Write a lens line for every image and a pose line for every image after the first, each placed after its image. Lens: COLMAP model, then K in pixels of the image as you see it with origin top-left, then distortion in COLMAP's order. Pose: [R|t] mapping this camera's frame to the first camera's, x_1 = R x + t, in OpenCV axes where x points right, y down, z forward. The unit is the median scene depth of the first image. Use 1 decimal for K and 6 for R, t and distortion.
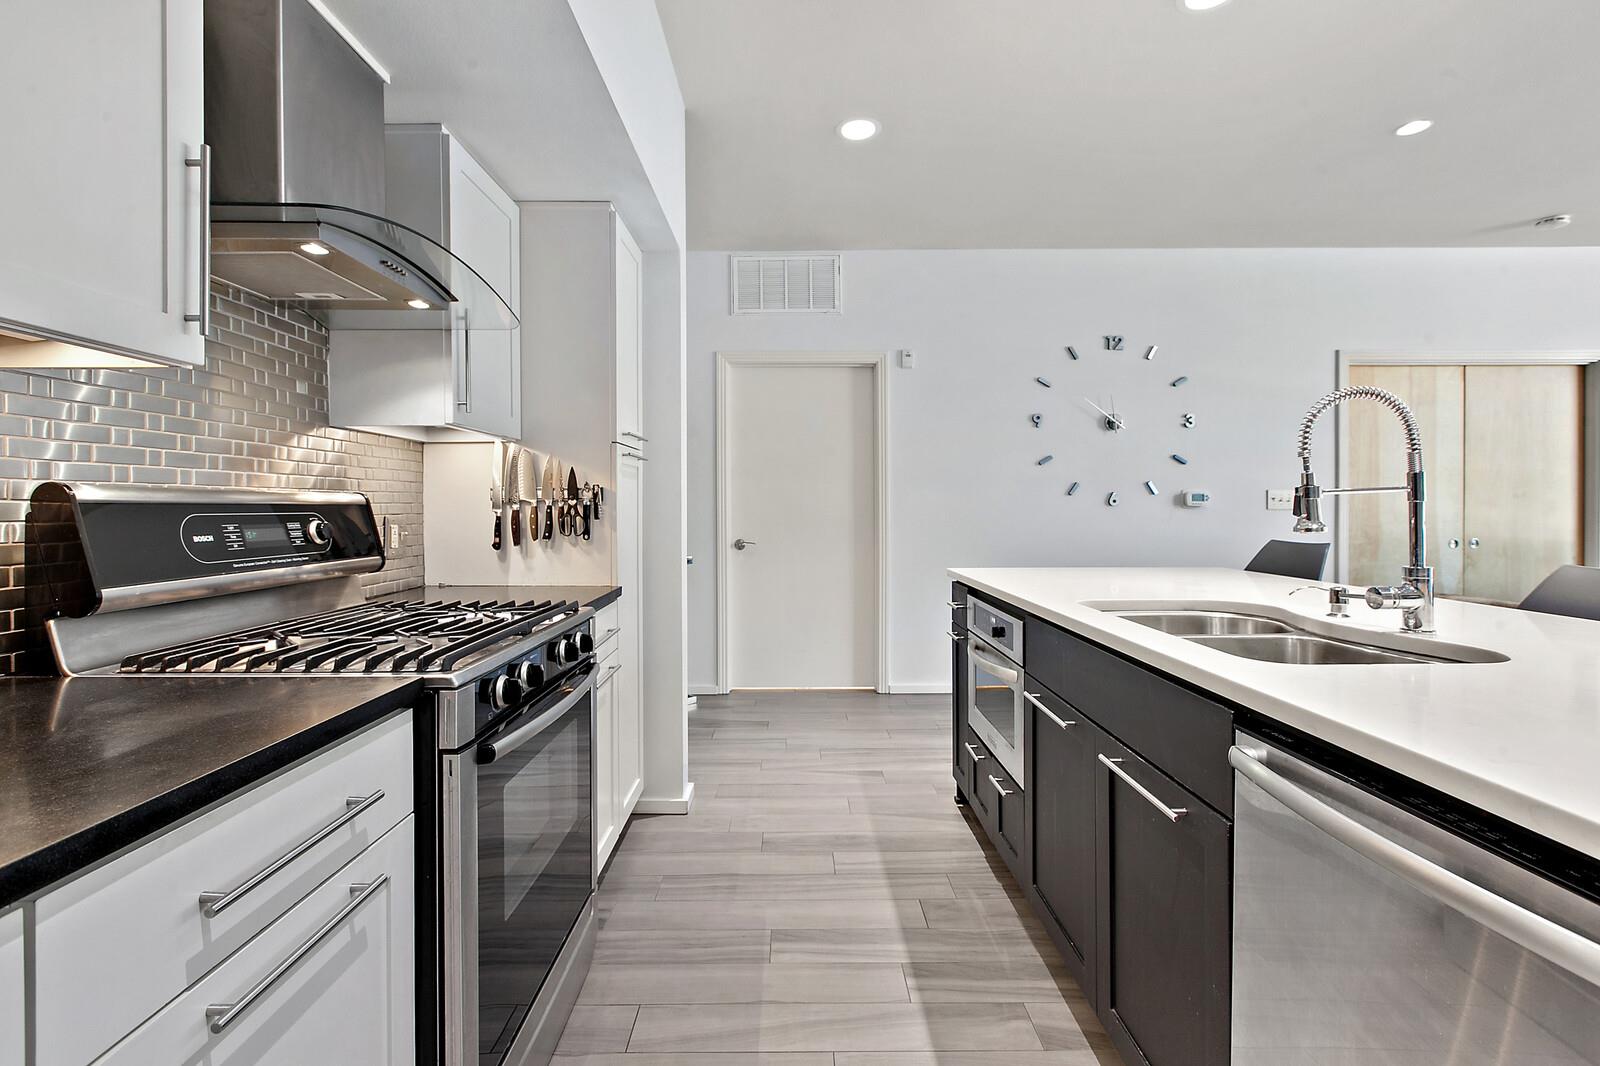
lens RADIAL K [[719.6, 0, 794.3], [0, 719.6, 509.2], [0, 0, 1]] dist [0.001812, -0.001199]
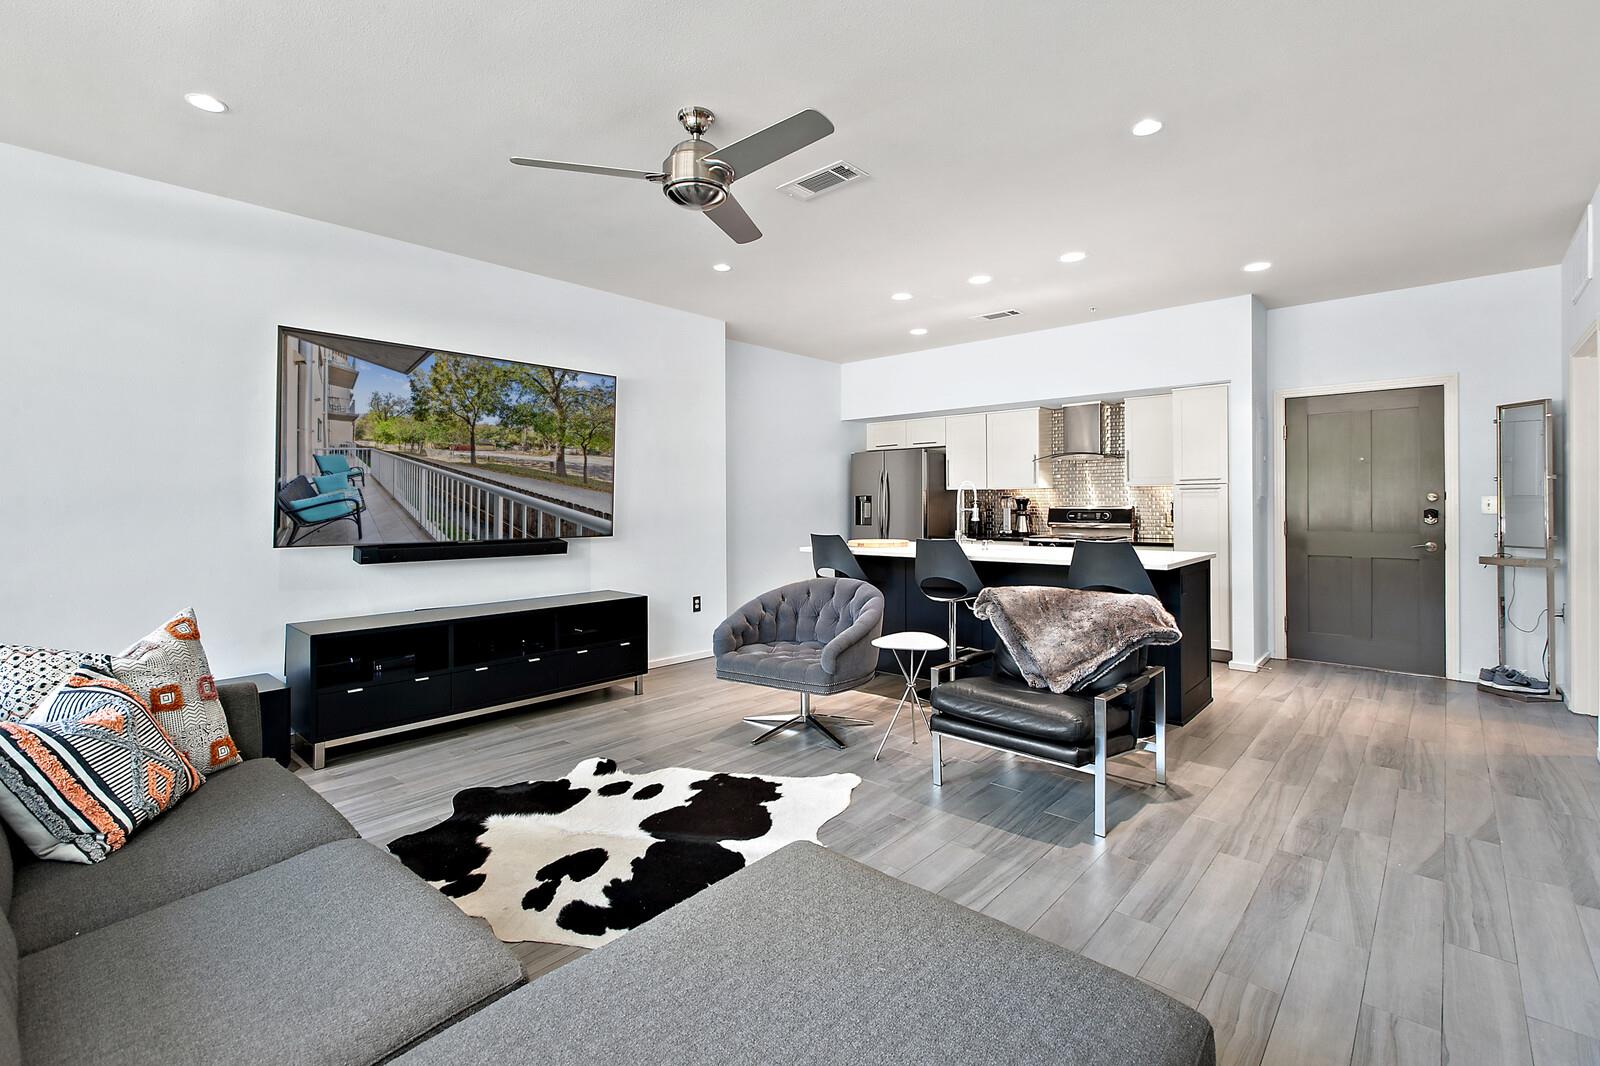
lens RADIAL K [[719.6, 0, 792.5], [0, 719.6, 510.7], [0, 0, 1]] dist [0.001812, -0.001199]
pose [[-0.671273, 0.015443, -0.741049, 2.483060], [0.007993, 0.999876, 0.013597, -0.047528], [0.741167, 0.003204, -0.671313, 1.701546]]
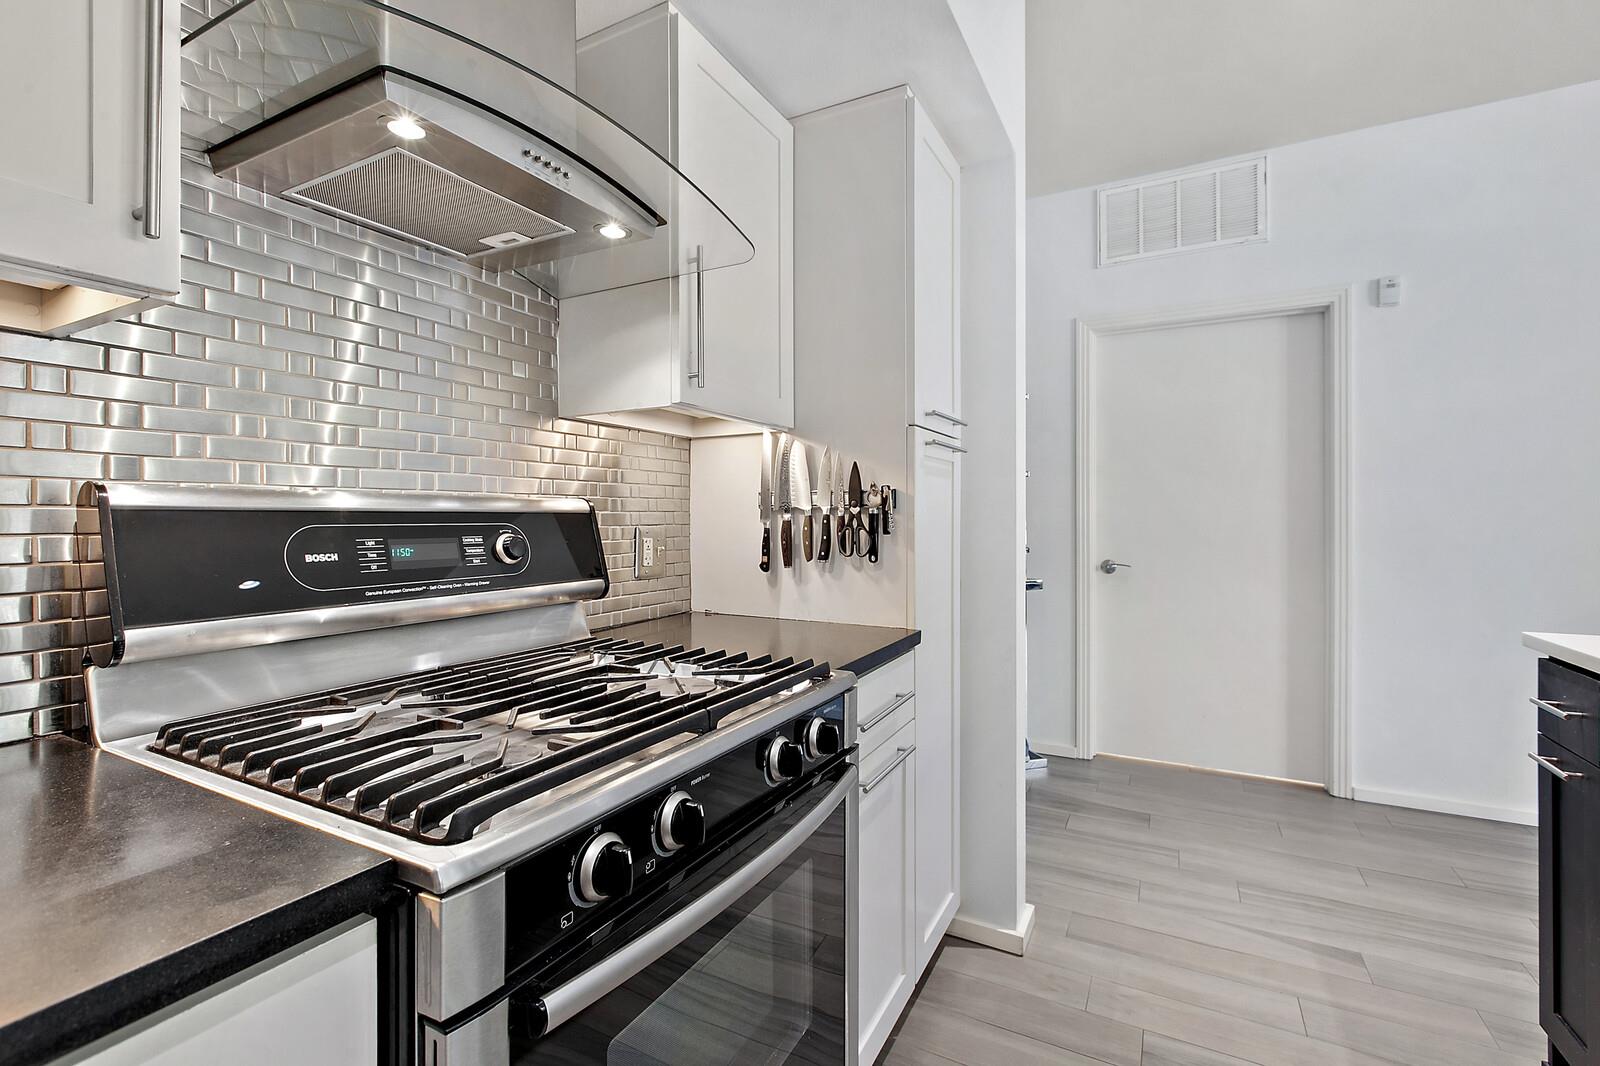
lens RADIAL K [[719.6, 0, 790.9], [0, 719.6, 517.6], [0, 0, 1]] dist [0.001812, -0.001199]
pose [[0.880325, 0.003549, -0.474359, -0.019183], [-0.004497, 0.999990, -0.000864, -0.001441], [0.474351, 0.002894, 0.880331, 0.326134]]
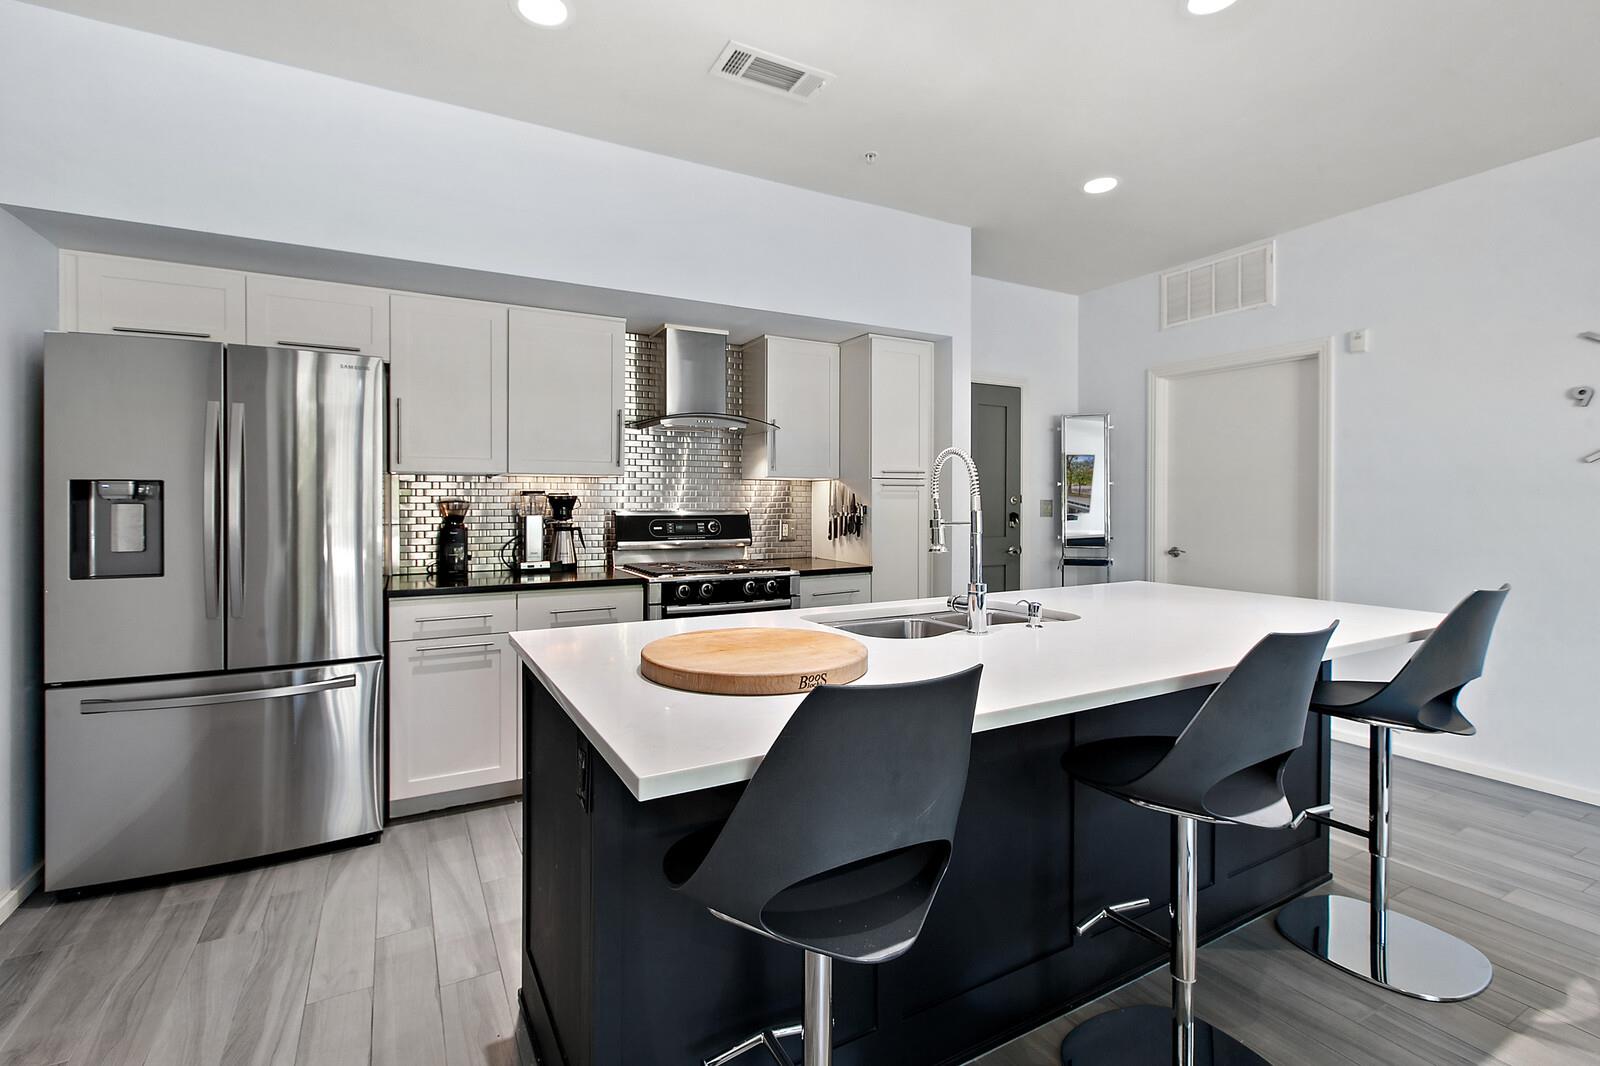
lens RADIAL K [[719.6, 0, 784.0], [0, 719.6, 505.9], [0, 0, 1]] dist [0.001812, -0.001199]
pose [[0.476064, 0.009565, -0.879358, 1.114185], [-0.005932, 0.999953, 0.007666, -0.041692], [0.879390, 0.001567, 0.476099, 0.041575]]
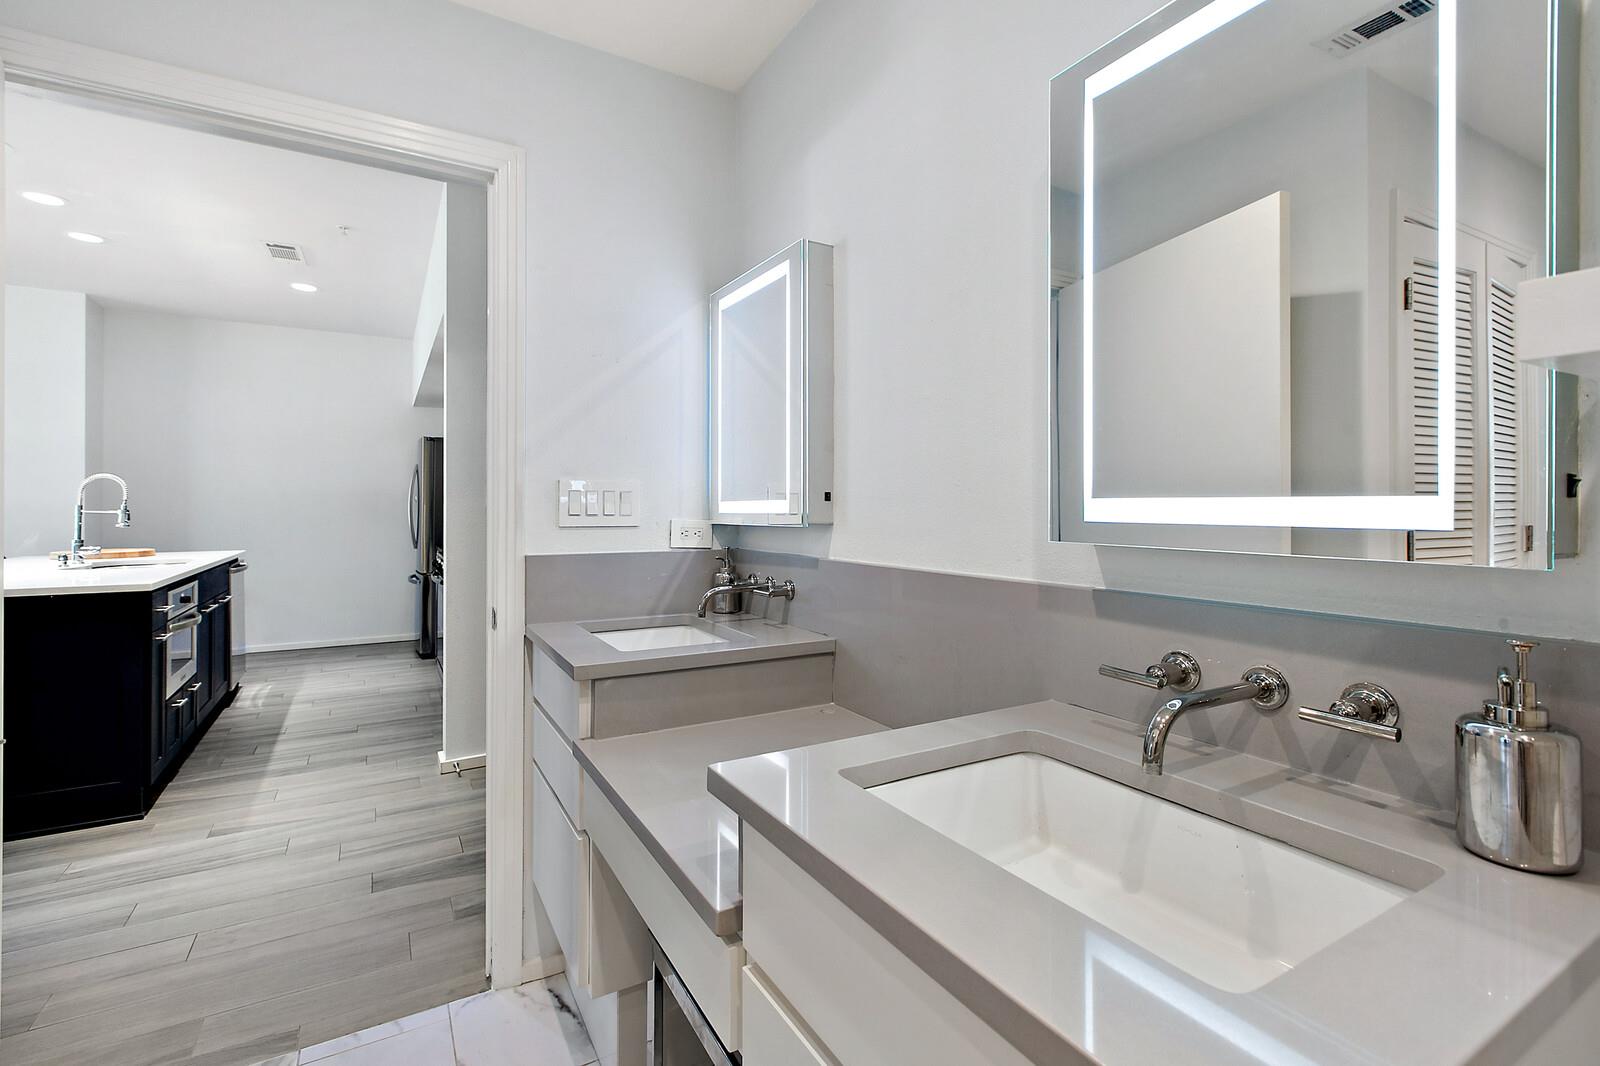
lens RADIAL K [[719.6, 0, 791.6], [0, 719.6, 507.9], [0, 0, 1]] dist [0.001812, -0.001199]
pose [[-0.865314, 0.001609, -0.501227, -0.064435], [-0.000353, 0.999993, 0.003820, -0.031024], [0.501229, 0.003482, -0.865308, 2.833147]]
